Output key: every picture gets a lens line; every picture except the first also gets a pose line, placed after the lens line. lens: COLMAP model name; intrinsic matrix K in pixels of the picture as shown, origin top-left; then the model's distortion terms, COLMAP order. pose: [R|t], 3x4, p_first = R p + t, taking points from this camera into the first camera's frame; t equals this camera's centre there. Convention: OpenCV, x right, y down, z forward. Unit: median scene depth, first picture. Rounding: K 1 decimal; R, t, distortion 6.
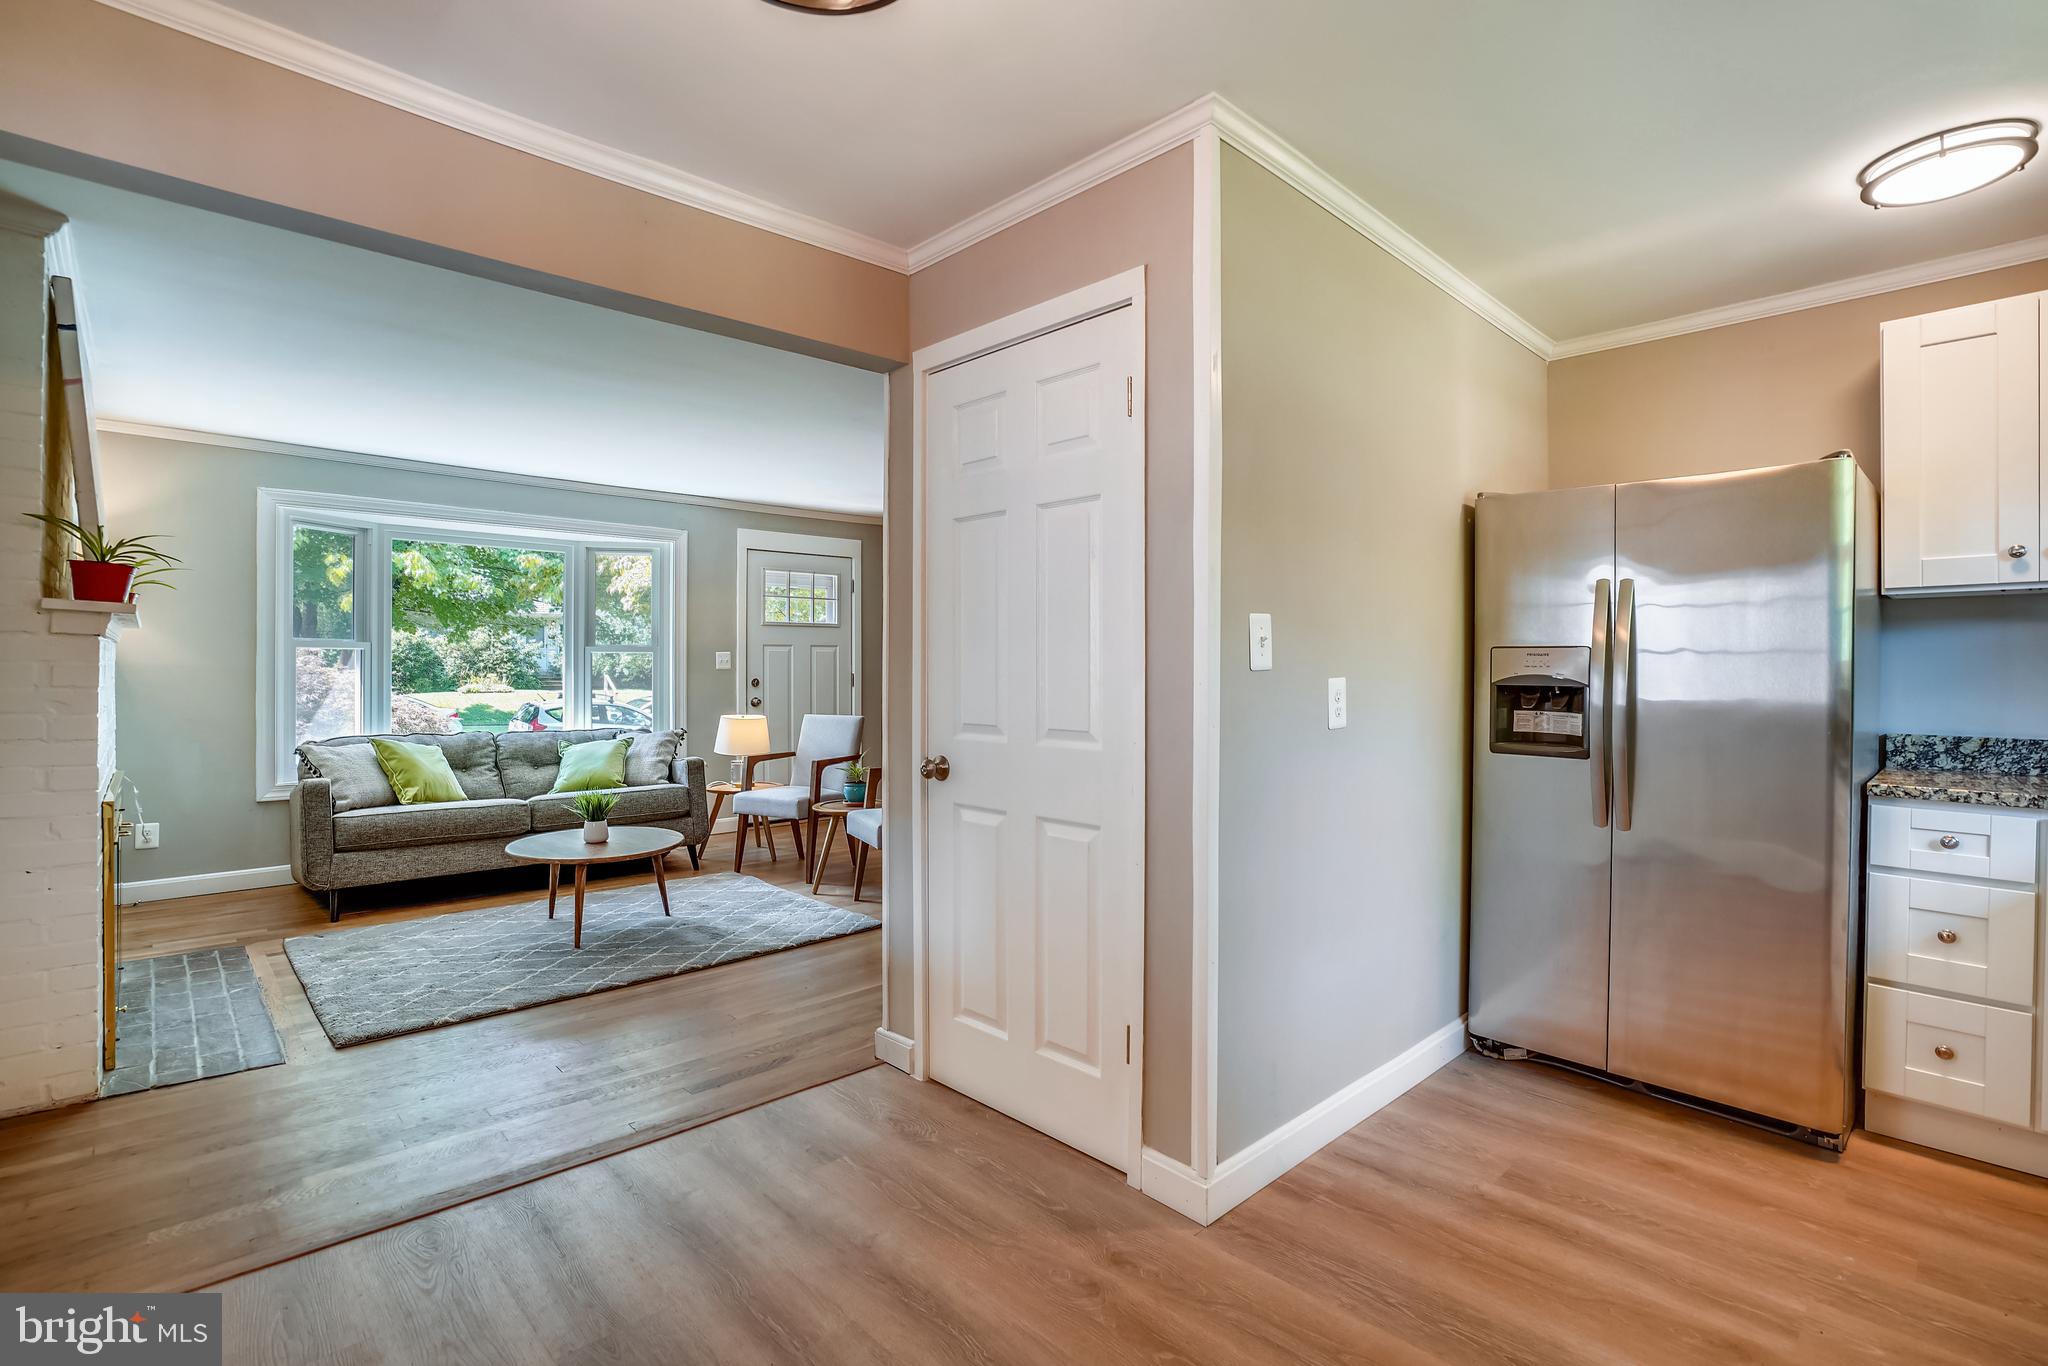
lens RADIAL K [[952.7, 0, 1021.7], [0, 952.7, 665.5], [0, 0, 1]] dist [-0.041102, 0.012664]
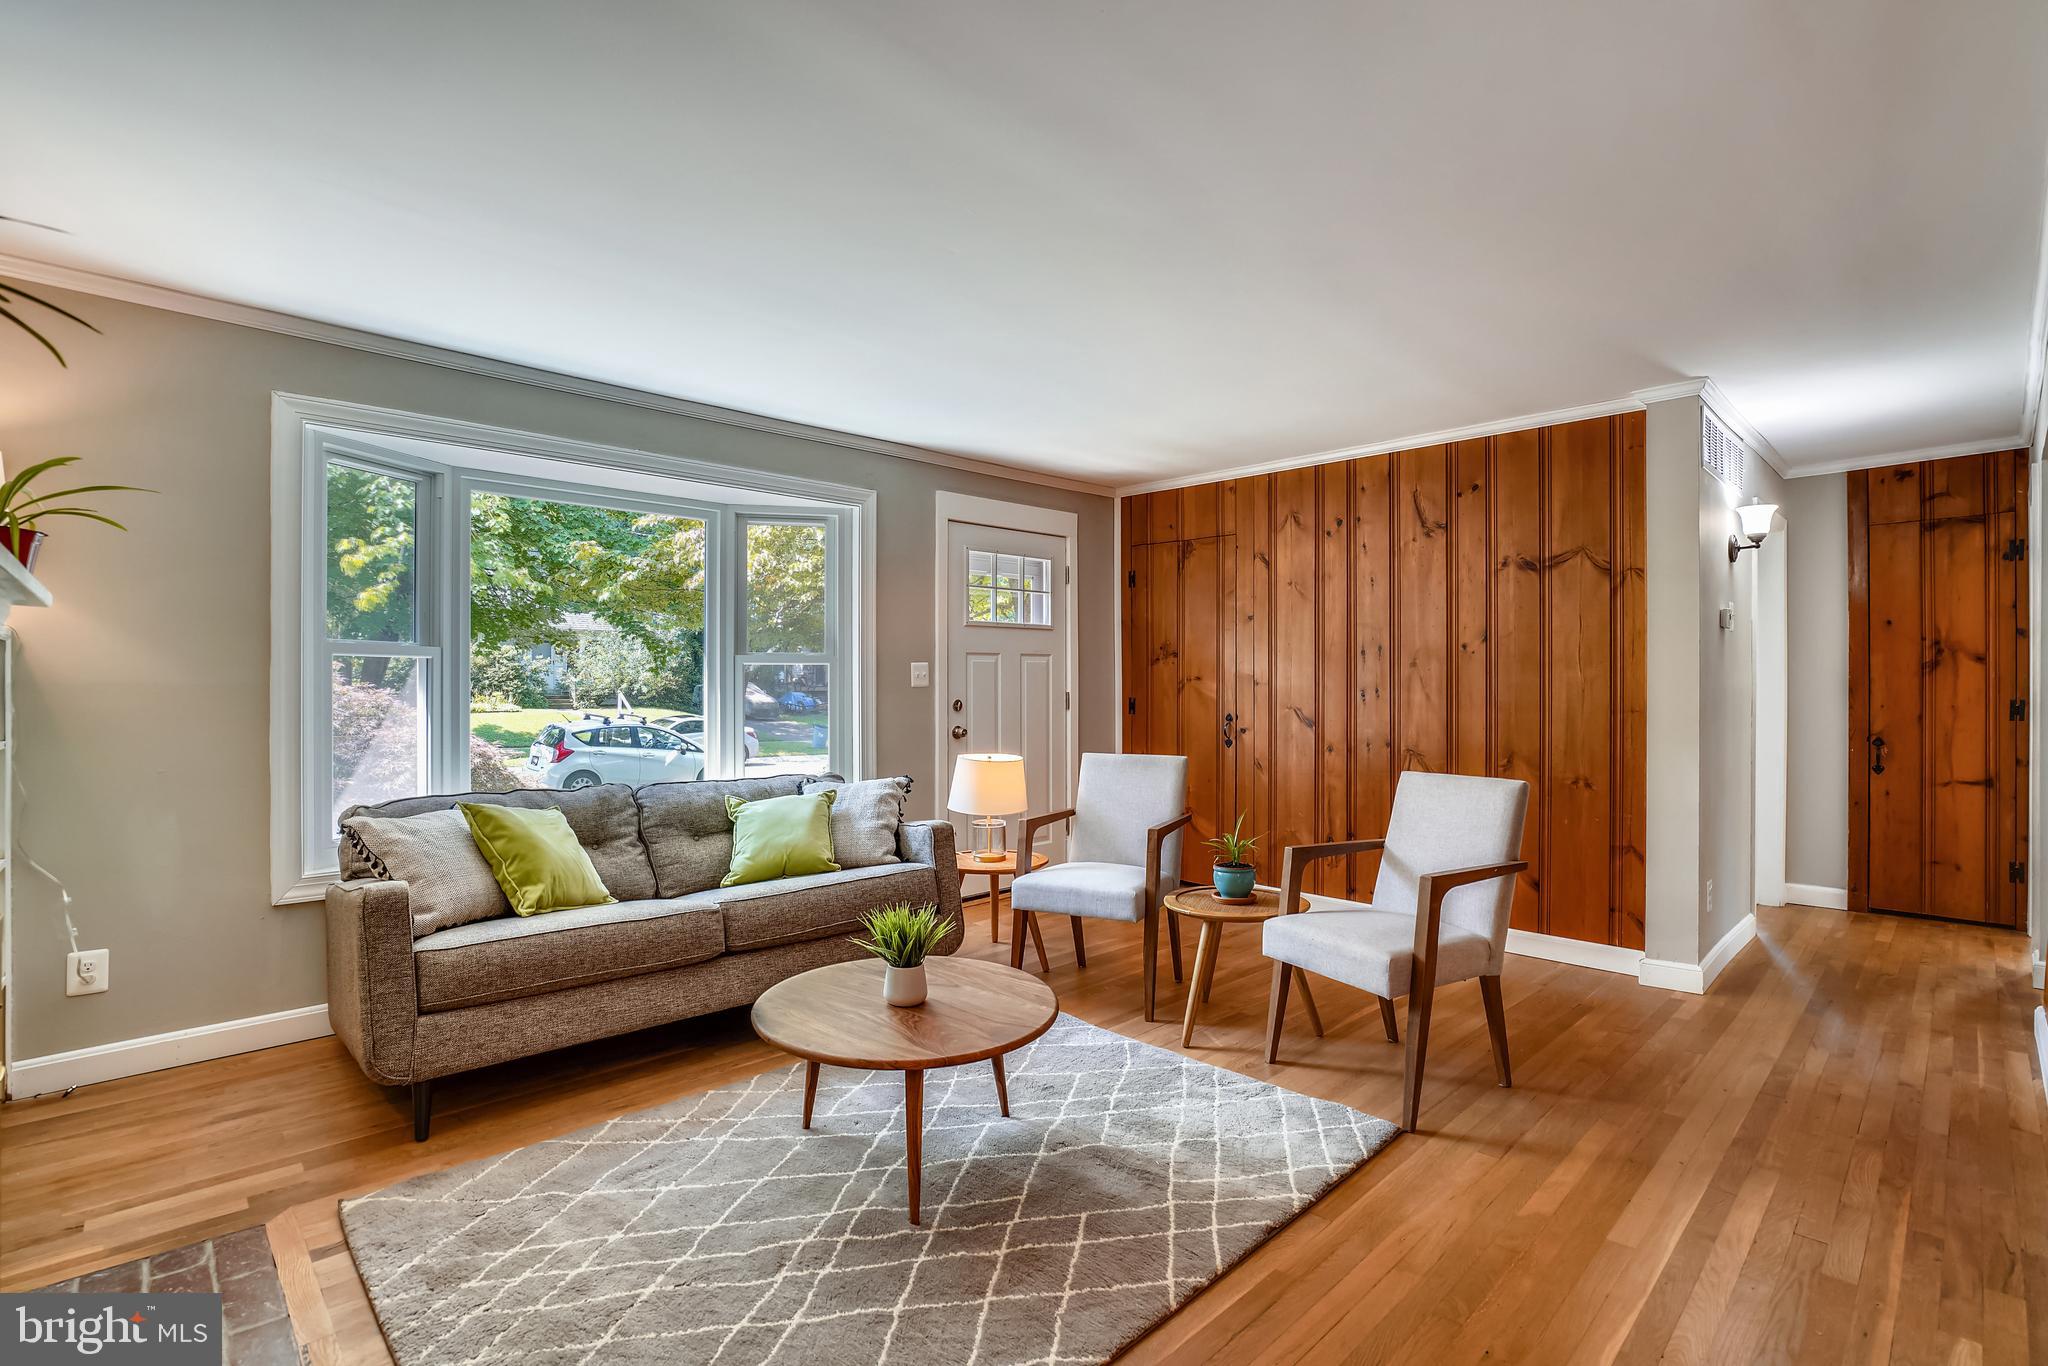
lens RADIAL K [[951.5, 0, 1024.0], [0, 951.5, 683.0], [0, 0, 1]] dist [-0.051074, 0.016321]
pose [[0.999900, -0.001930, 0.014024, -0.305284], [0.001917, 0.999998, 0.000959, 0.000437], [-0.014026, -0.000932, 0.999901, 0.350875]]
